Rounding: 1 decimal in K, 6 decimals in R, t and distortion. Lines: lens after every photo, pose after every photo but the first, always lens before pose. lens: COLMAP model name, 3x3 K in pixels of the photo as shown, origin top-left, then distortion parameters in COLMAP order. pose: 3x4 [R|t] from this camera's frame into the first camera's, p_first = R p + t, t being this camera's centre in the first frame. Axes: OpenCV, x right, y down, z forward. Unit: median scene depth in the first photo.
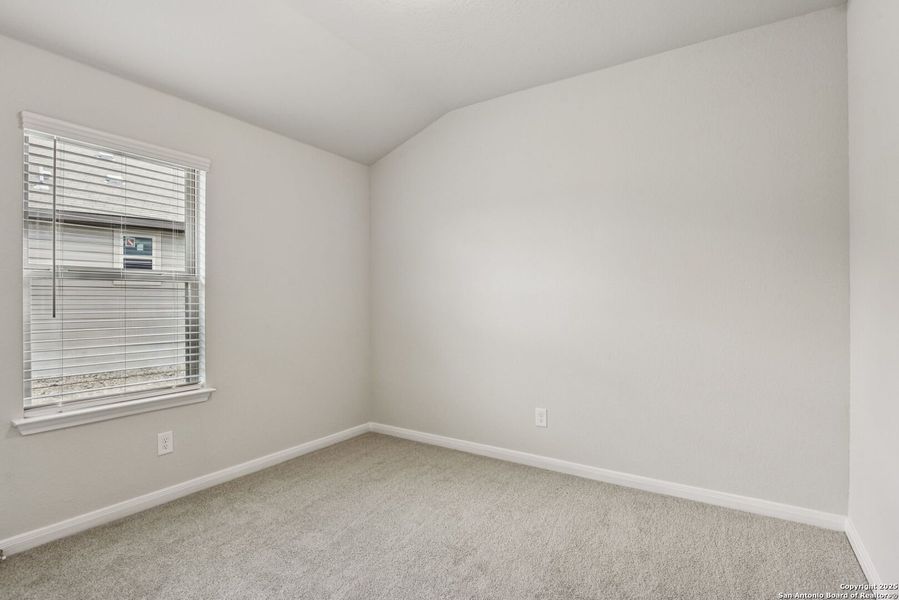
lens RADIAL K [[460.4, 0, 442.8], [0, 460.4, 300.9], [0, 0, 1]] dist [-0.001412, -0.000705]
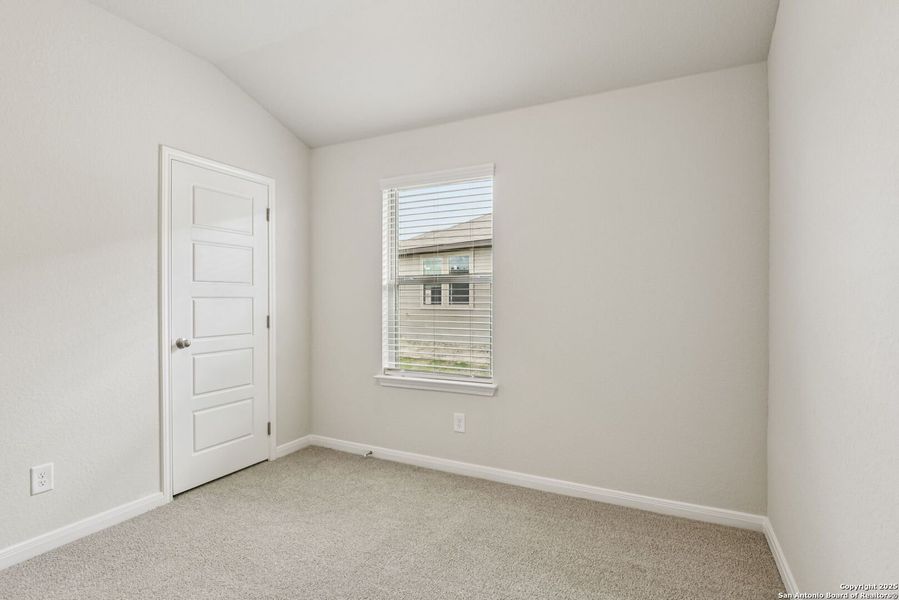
lens RADIAL K [[460.4, 0, 442.8], [0, 460.4, 300.9], [0, 0, 1]] dist [-0.001412, -0.000705]
pose [[0.093870, 0.000144, -0.995584, 0.565359], [-0.001129, 0.999999, 0.000038, 0.002840], [0.995584, 0.001121, 0.093870, 0.881033]]
